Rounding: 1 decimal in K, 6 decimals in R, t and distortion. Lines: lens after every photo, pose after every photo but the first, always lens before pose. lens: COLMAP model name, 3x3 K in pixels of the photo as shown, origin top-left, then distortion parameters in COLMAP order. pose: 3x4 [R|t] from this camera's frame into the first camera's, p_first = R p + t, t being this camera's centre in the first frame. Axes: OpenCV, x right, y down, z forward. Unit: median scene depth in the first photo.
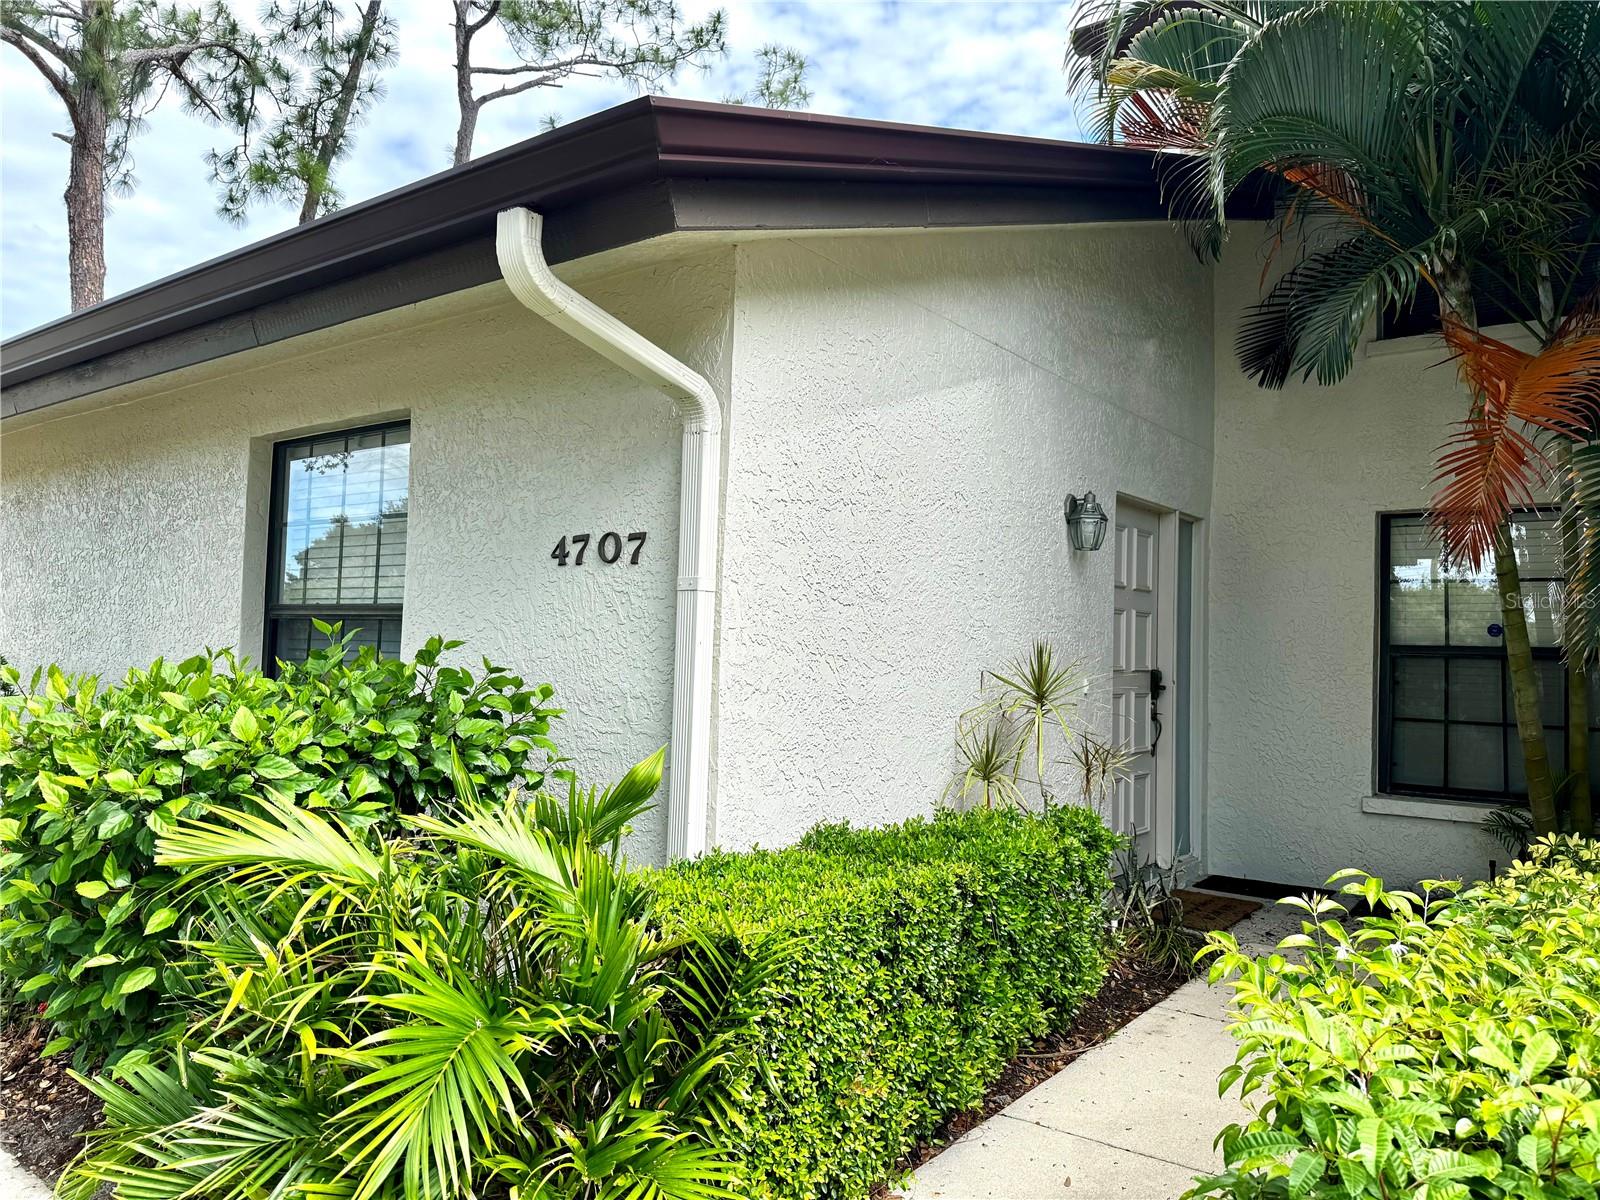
lens RADIAL K [[1117.5, 0, 799.8], [0, 1117.5, 605.7], [0, 0, 1]] dist [0.066790, -0.094615]
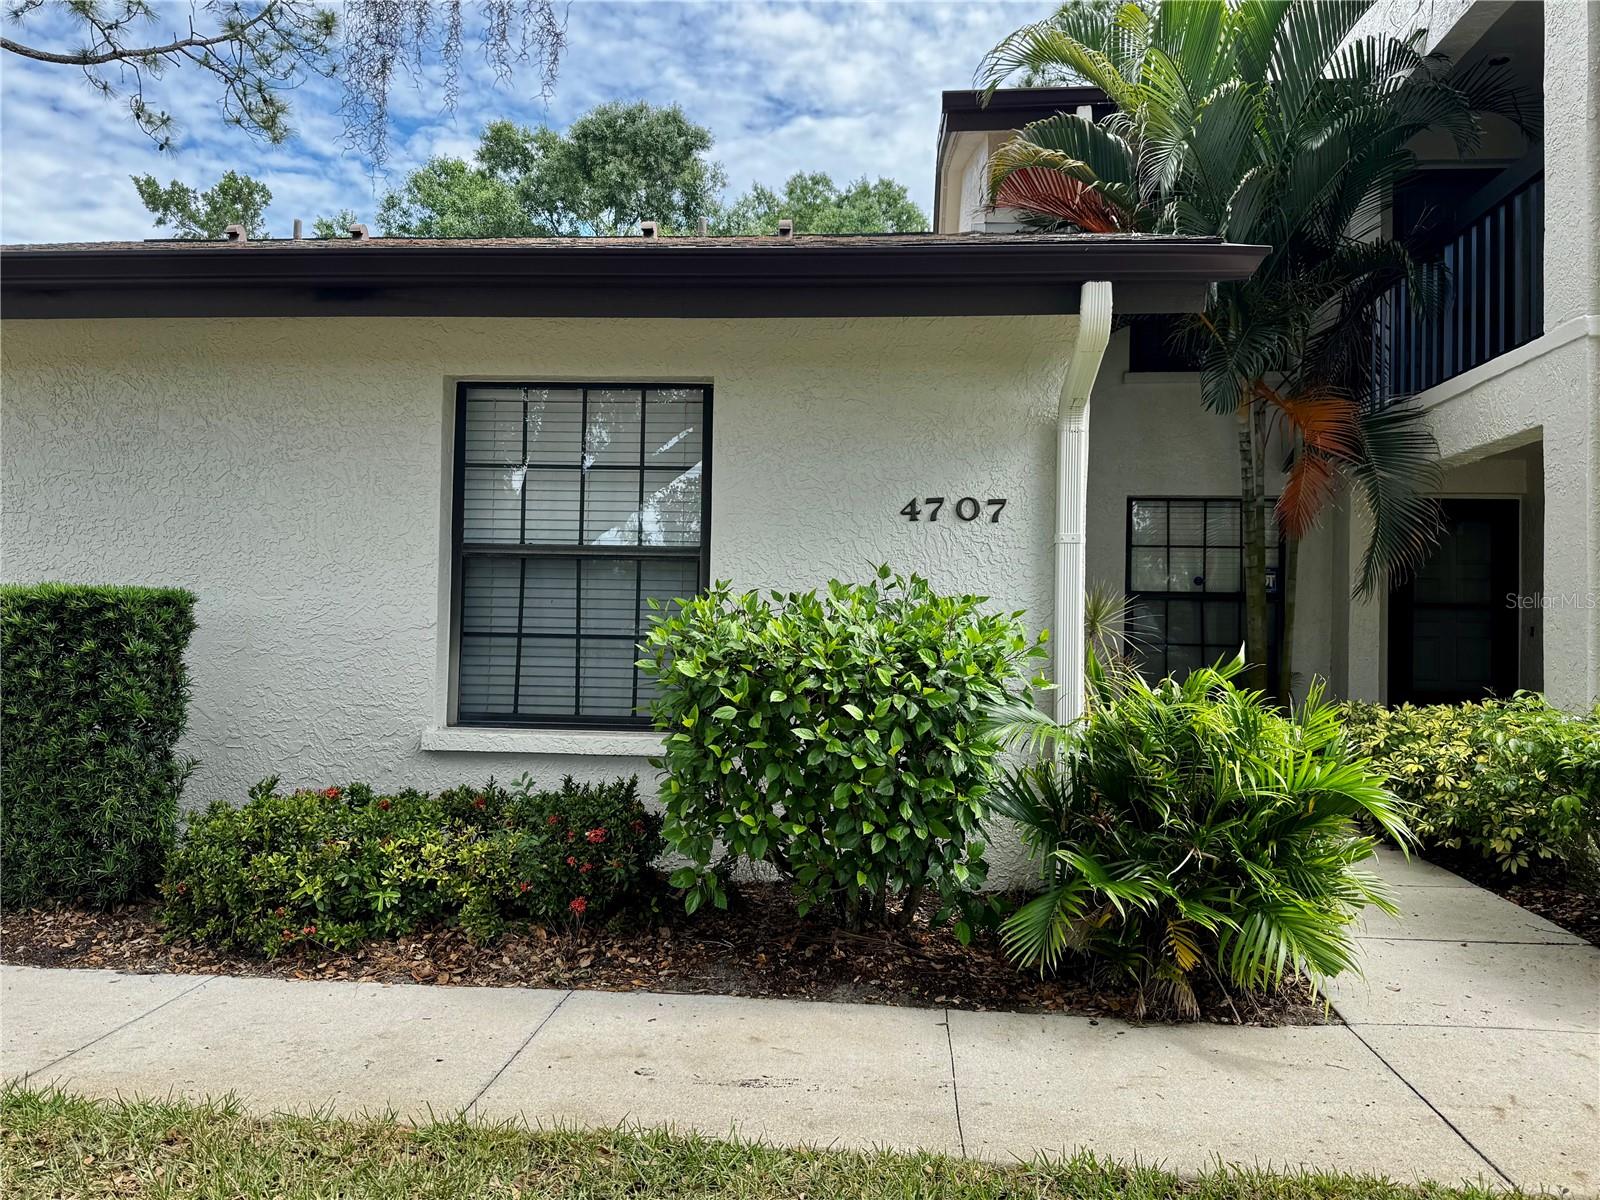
lens RADIAL K [[1212.4, 0, 789.0], [0, 1212.4, 605.4], [0, 0, 1]] dist [0.070114, -0.099431]
pose [[0.859155, 0.000061, 0.511715, -0.979038], [-0.018572, 0.999345, 0.031062, 0.019888], [-0.511378, -0.036191, 0.858593, -0.126425]]
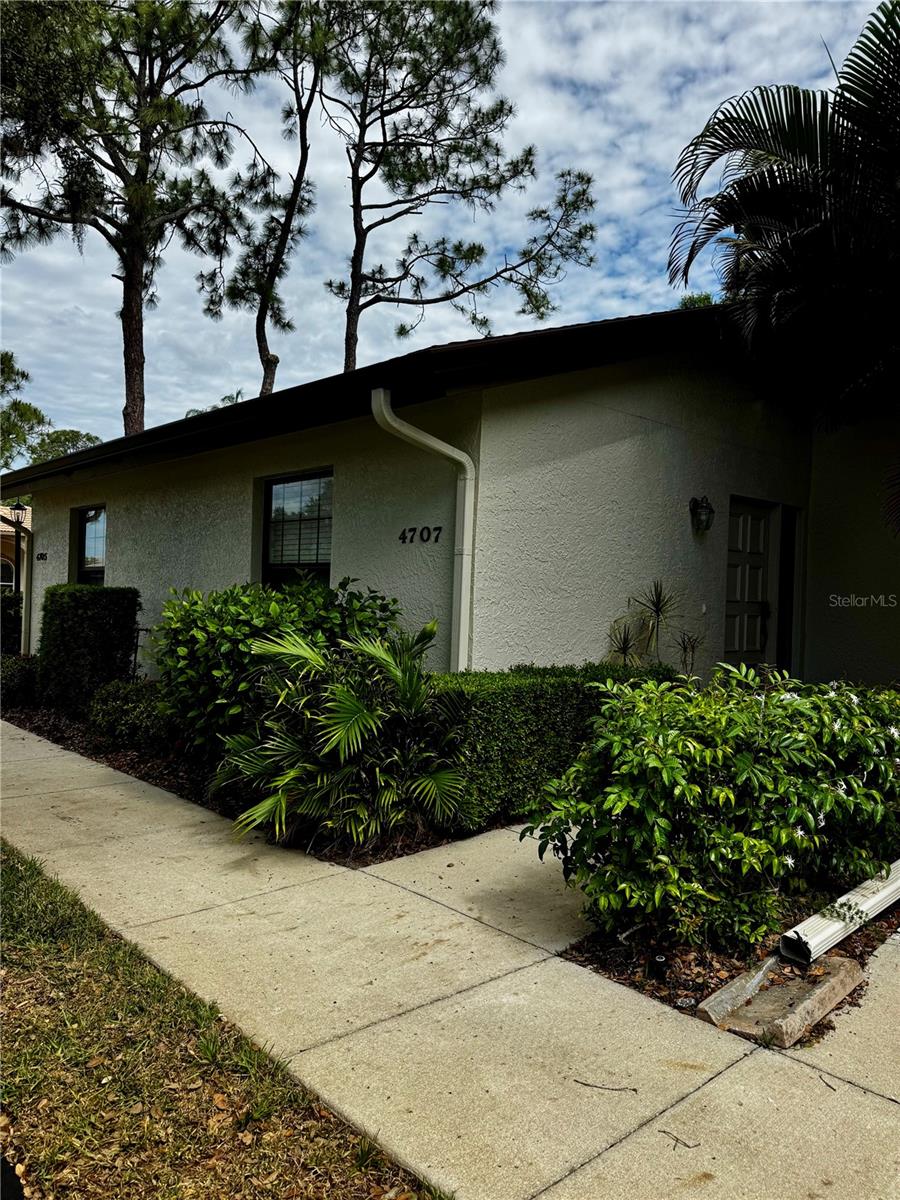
lens RADIAL K [[838.1, 0, 444.4], [0, 838.1, 604.8], [0, 0, 1]] dist [0.066790, -0.094615]
pose [[0.982035, 0.005142, -0.188627, 0.144081], [0.002937, 0.999091, 0.042525, 0.012126], [0.188674, -0.042315, 0.981128, -0.477877]]
